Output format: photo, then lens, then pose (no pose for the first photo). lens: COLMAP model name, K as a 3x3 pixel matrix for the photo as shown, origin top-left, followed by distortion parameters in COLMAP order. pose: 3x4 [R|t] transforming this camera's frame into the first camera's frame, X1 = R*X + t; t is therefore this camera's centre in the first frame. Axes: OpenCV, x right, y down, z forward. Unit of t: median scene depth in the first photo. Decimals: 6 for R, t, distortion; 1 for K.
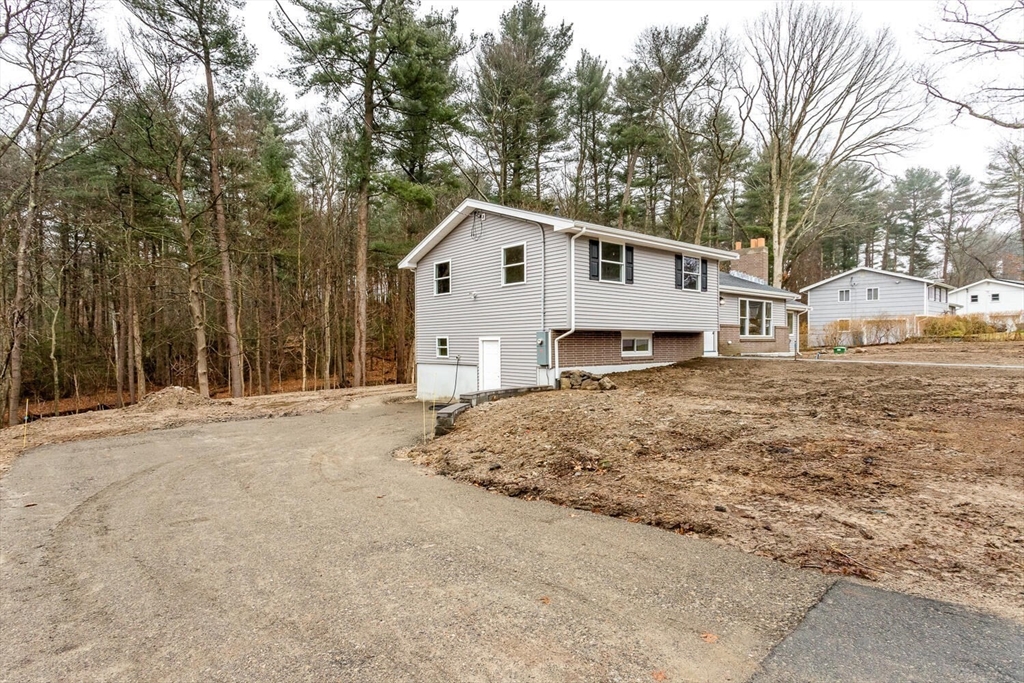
lens RADIAL K [[532.7, 0, 511.5], [0, 532.7, 344.0], [0, 0, 1]] dist [0.000803, 0.000241]
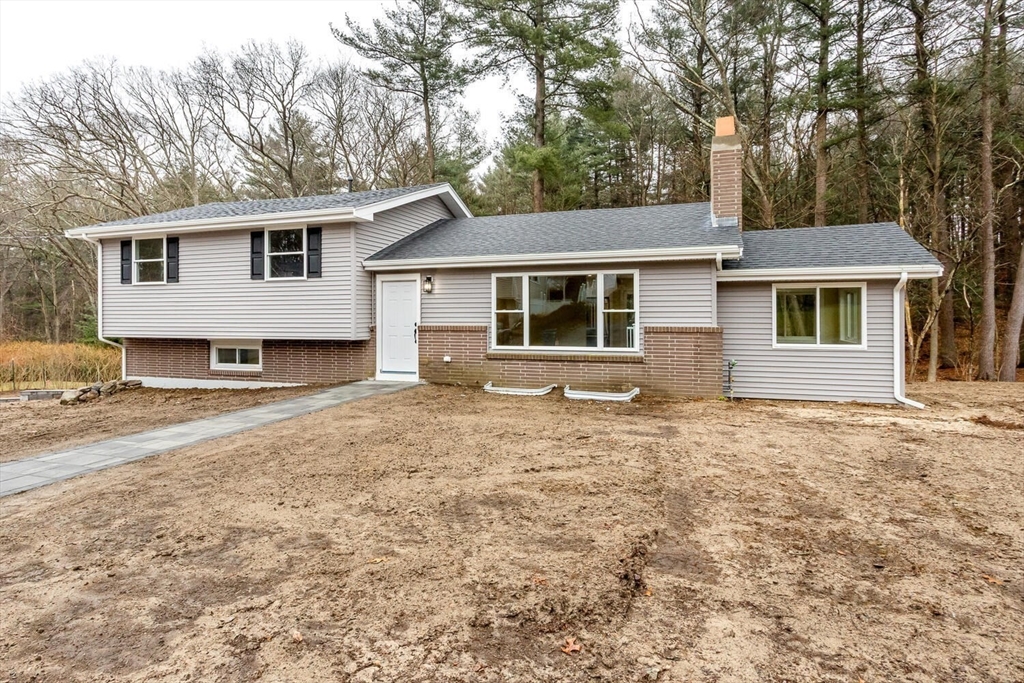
lens RADIAL K [[502.8, 0, 510.9], [0, 502.8, 339.1], [0, 0, 1]] dist [0.001971, 0.000691]
pose [[0.540409, -0.001570, -0.841401, 1.061654], [-0.023772, 0.999571, -0.017133, -0.019932], [0.841066, 0.029260, 0.540140, 0.919269]]
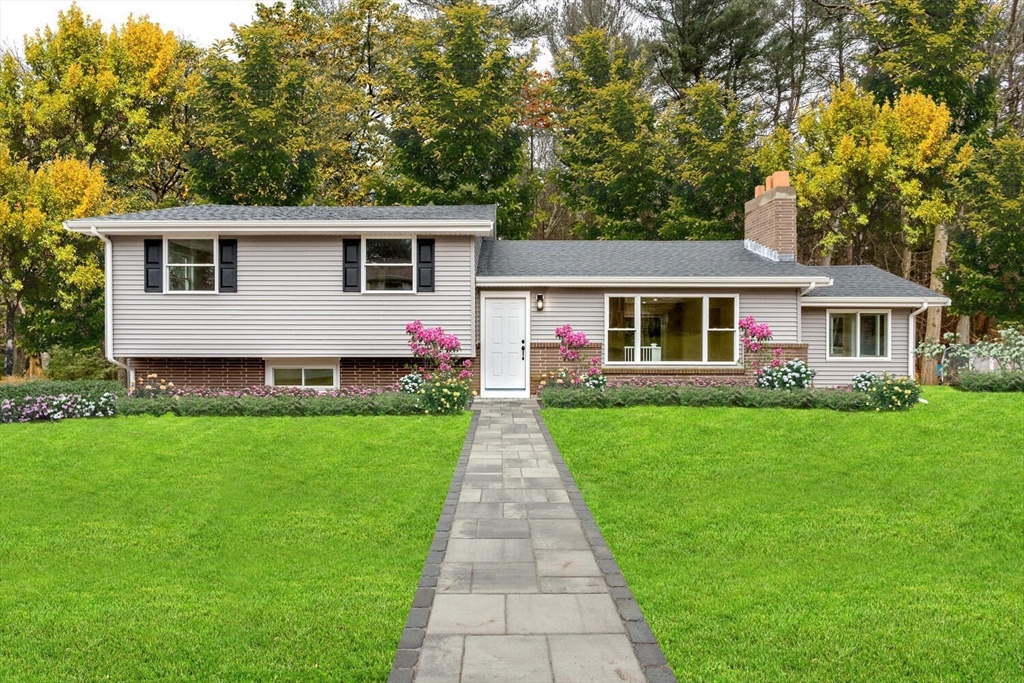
lens RADIAL K [[446.5, 0, 510.5], [0, 446.5, 364.7], [0, 0, 1]] dist [-0.001728, -0.000086]
pose [[0.764308, 0.006804, -0.644815, 0.810774], [-0.009291, 0.999957, -0.000462, -0.016098], [0.644784, 0.006344, 0.764339, 0.705612]]
